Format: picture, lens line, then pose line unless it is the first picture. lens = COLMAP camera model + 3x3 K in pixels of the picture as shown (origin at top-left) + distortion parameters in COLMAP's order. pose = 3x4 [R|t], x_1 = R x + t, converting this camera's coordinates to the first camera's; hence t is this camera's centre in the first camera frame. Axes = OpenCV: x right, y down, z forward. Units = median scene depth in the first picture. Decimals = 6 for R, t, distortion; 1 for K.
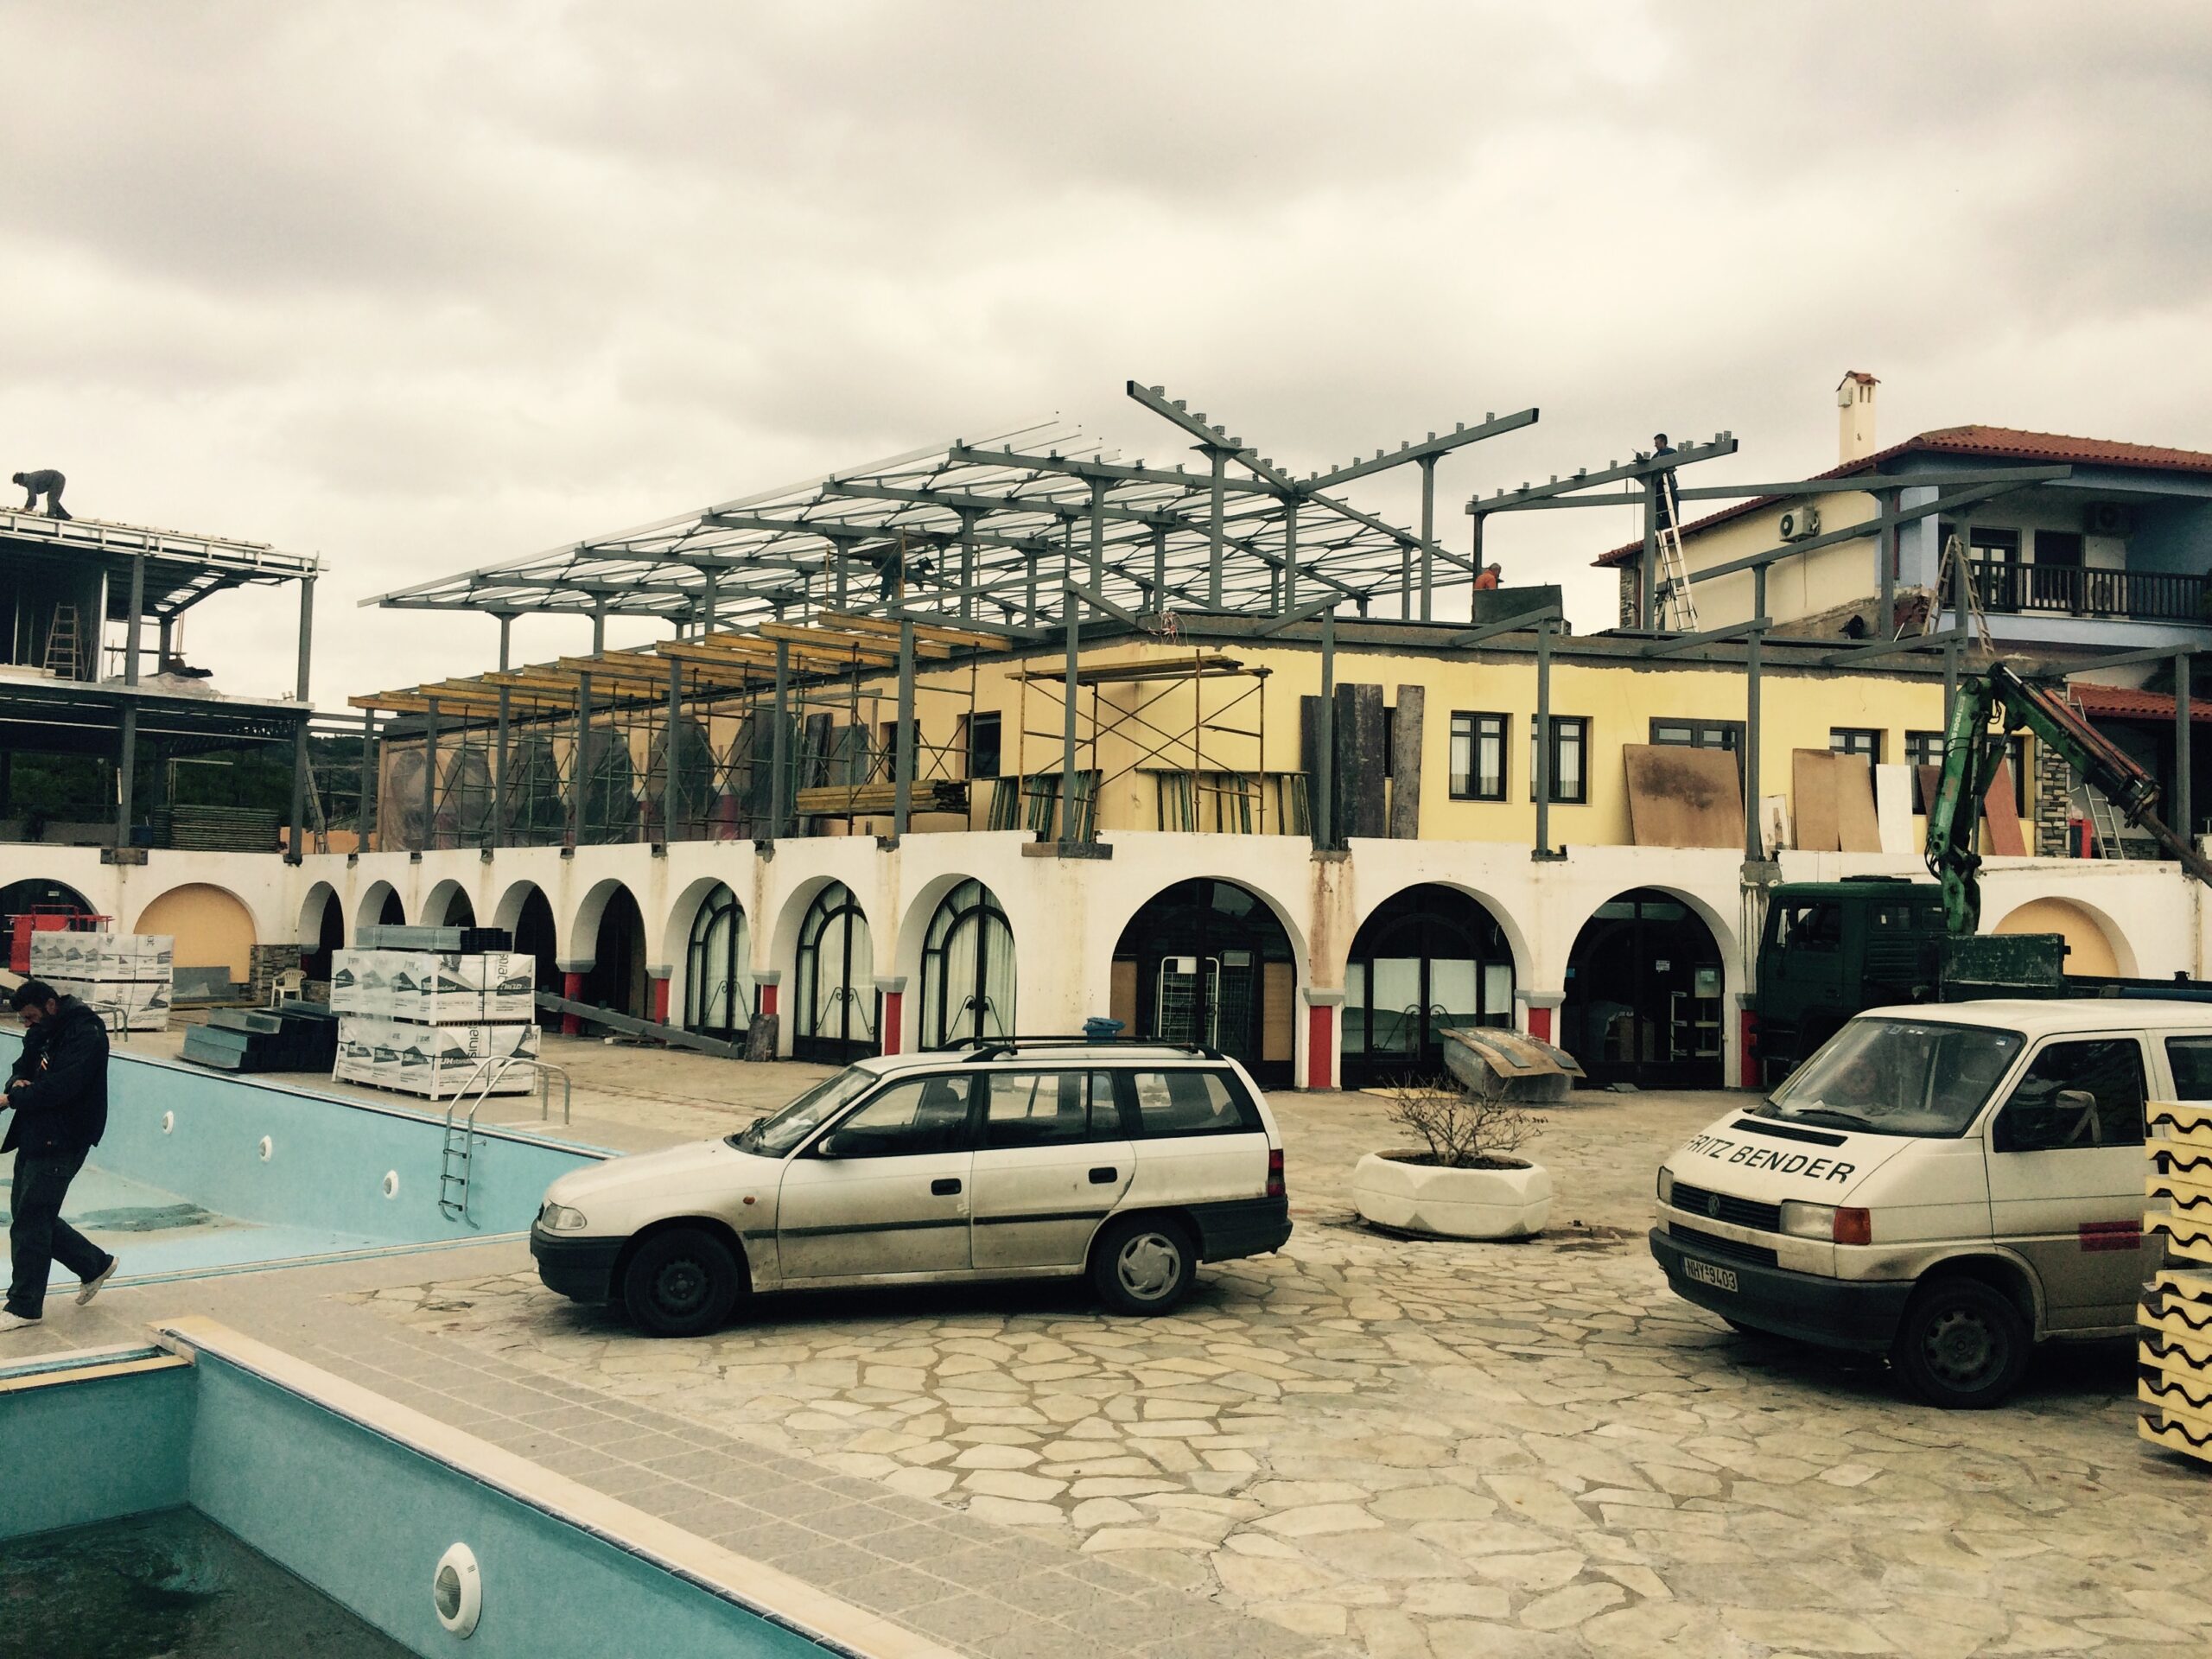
lens RADIAL K [[1866.3, 0, 1106.0], [0, 1866.3, 829.5], [0, 0, 1]] dist [0.088891, -0.124397]
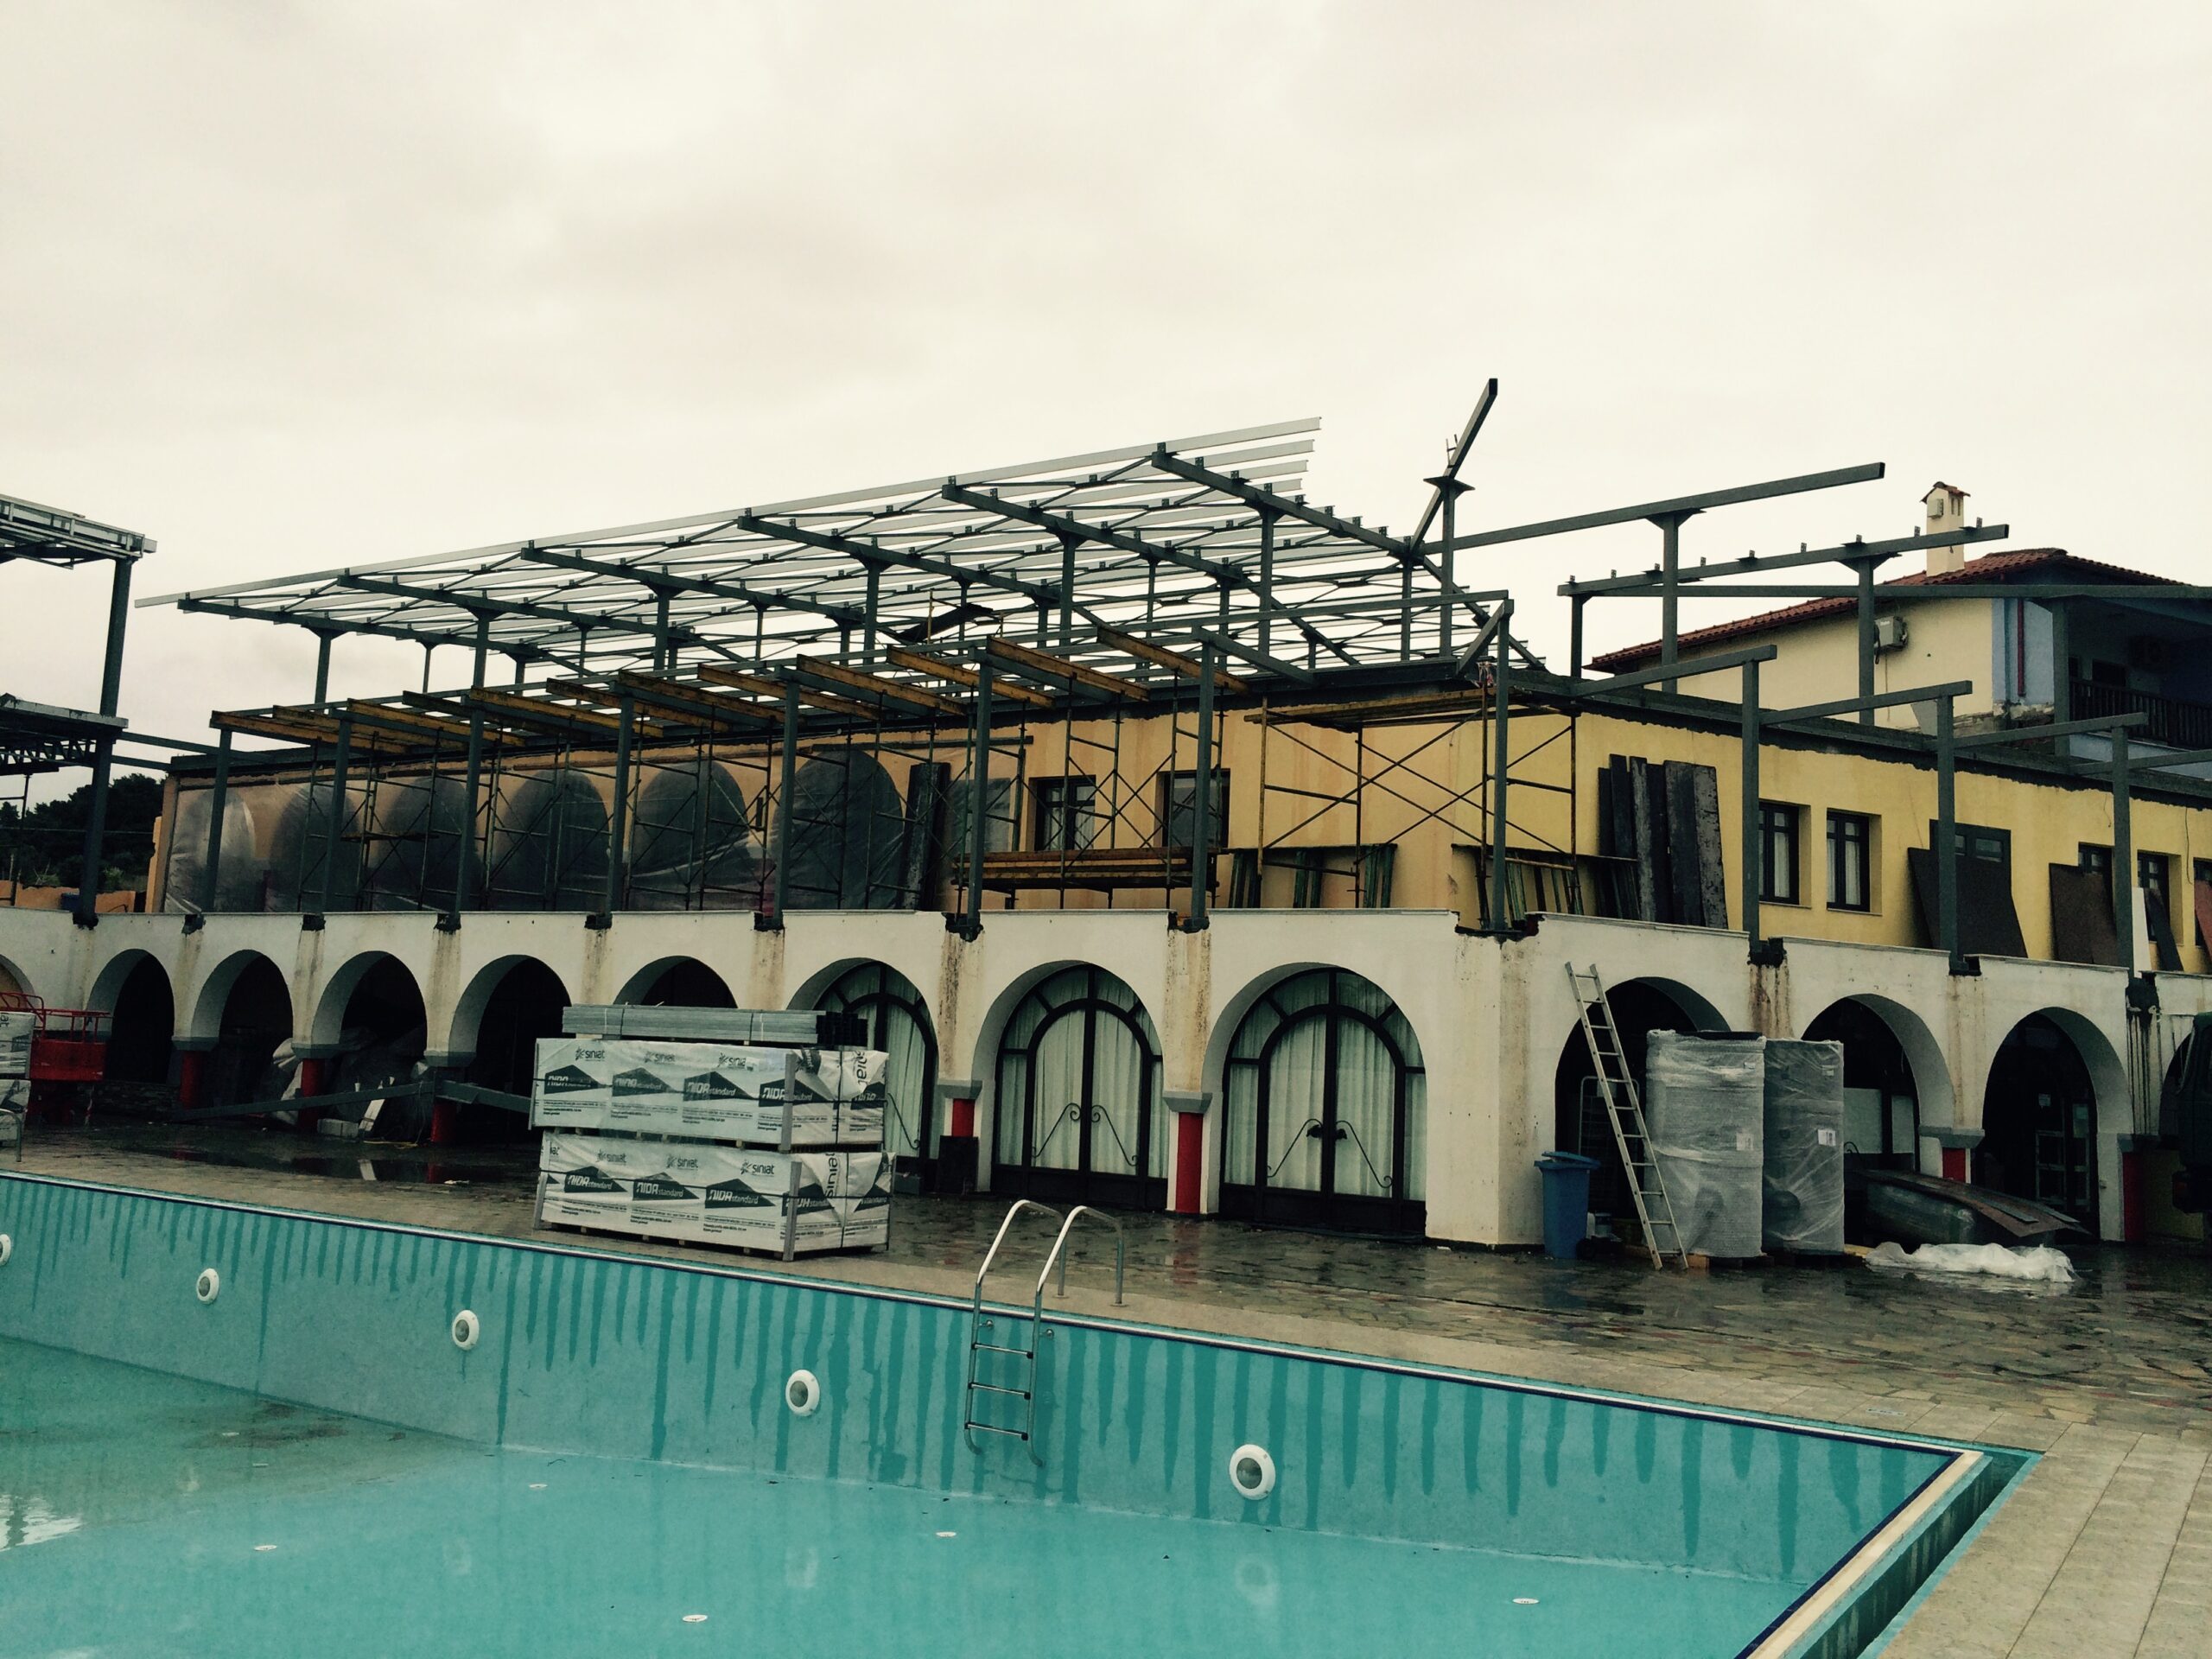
lens RADIAL K [[1866.3, 0, 1106.0], [0, 1866.3, 829.5], [0, 0, 1]] dist [0.088891, -0.124397]
pose [[0.969143, 0.054113, 0.240484, -0.310486], [-0.039156, 0.997015, -0.066548, 0.020539], [-0.243367, 0.055078, 0.968369, 0.222903]]
